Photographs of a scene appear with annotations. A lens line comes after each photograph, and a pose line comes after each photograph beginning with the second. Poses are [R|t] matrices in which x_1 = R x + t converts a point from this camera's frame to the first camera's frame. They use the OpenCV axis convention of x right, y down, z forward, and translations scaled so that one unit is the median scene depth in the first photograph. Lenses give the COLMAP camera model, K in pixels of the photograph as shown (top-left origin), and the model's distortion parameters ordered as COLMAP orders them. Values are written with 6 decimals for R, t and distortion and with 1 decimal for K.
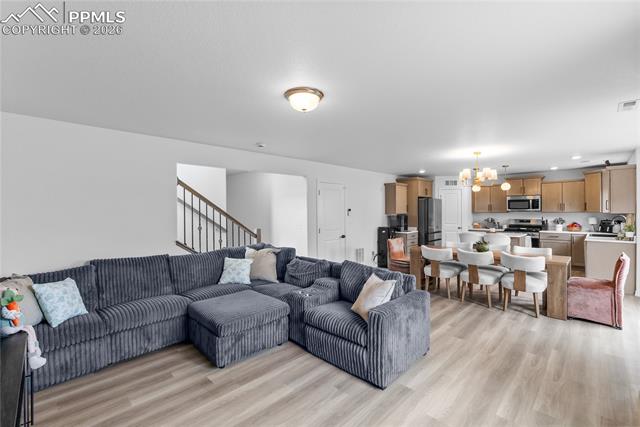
lens RADIAL K [[283.5, 0, 319.8], [0, 283.5, 212.1], [0, 0, 1]] dist [-0.014538, -0.000041]
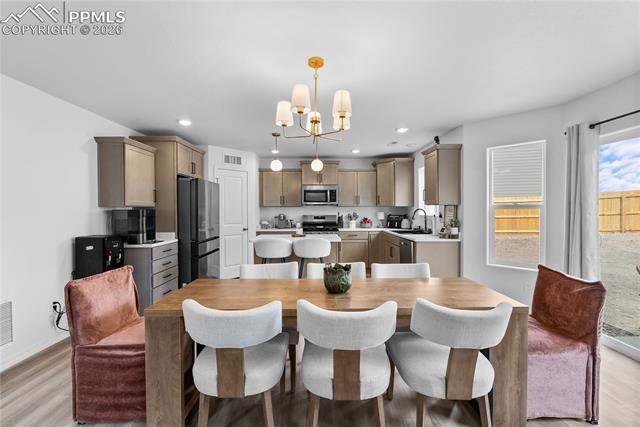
lens RADIAL K [[283.5, 0, 321.2], [0, 283.5, 211.9], [0, 0, 1]] dist [-0.014538, -0.000041]
pose [[0.700348, -0.002209, 0.713798, 0.165020], [0.000944, 0.999997, 0.002168, 0.015116], [-0.713801, -0.000844, 0.700348, 0.456398]]
